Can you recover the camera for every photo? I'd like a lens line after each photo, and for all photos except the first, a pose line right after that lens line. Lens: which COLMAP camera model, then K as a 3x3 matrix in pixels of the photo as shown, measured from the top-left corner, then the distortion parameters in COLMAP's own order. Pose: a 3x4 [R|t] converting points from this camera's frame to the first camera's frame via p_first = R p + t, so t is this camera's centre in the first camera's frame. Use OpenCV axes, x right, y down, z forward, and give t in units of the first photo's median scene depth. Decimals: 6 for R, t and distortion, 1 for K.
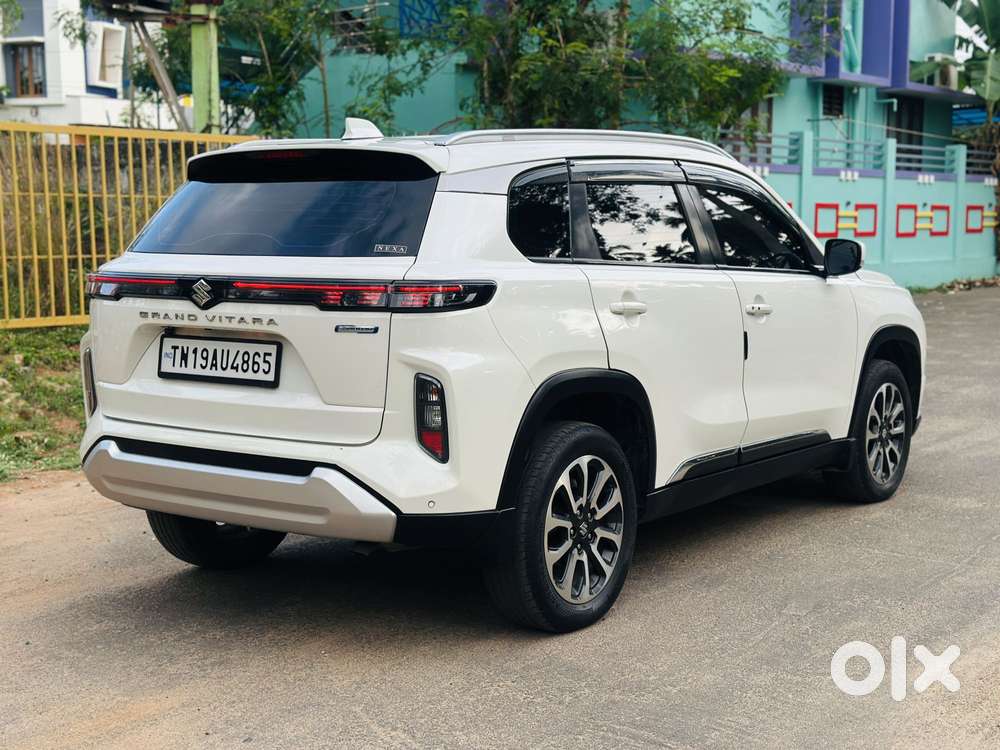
lens RADIAL K [[1396.3, 0, 498.8], [0, 1396.3, 371.1], [0, 0, 1]] dist [0.203455, -0.522430]
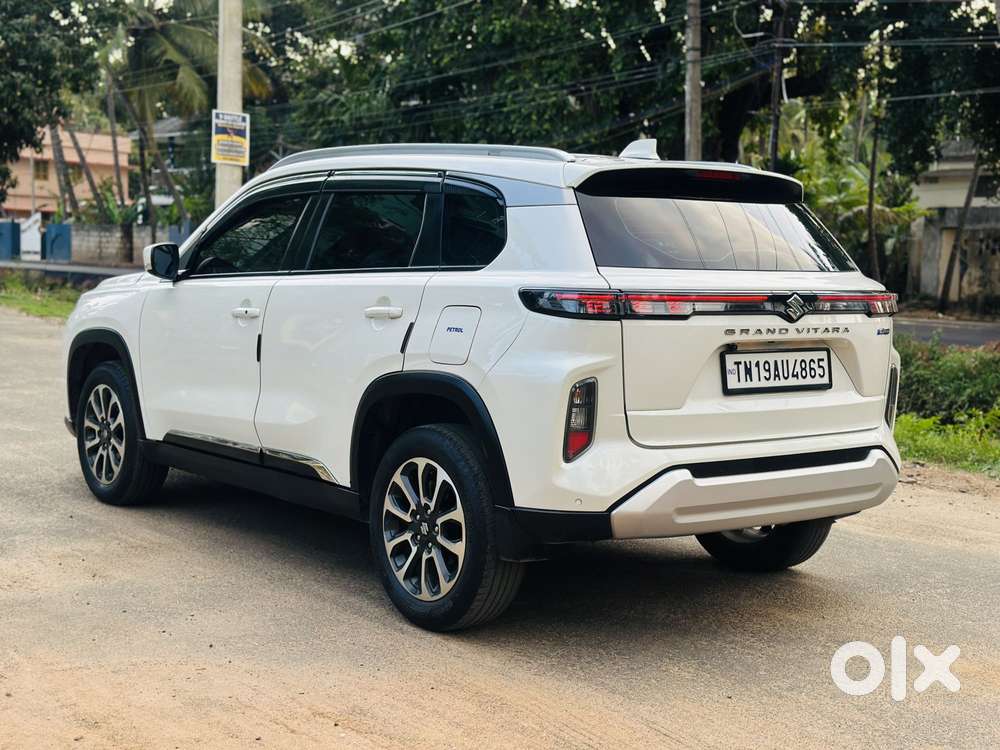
lens RADIAL K [[1395.8, 0, 503.5], [0, 1395.8, 372.1], [0, 0, 1]] dist [0.194397, -0.465568]
pose [[0.274179, -0.072374, 0.958951, -1.232462], [0.070866, 0.995974, 0.054906, -0.077005], [-0.959064, 0.052903, 0.278204, 0.880394]]
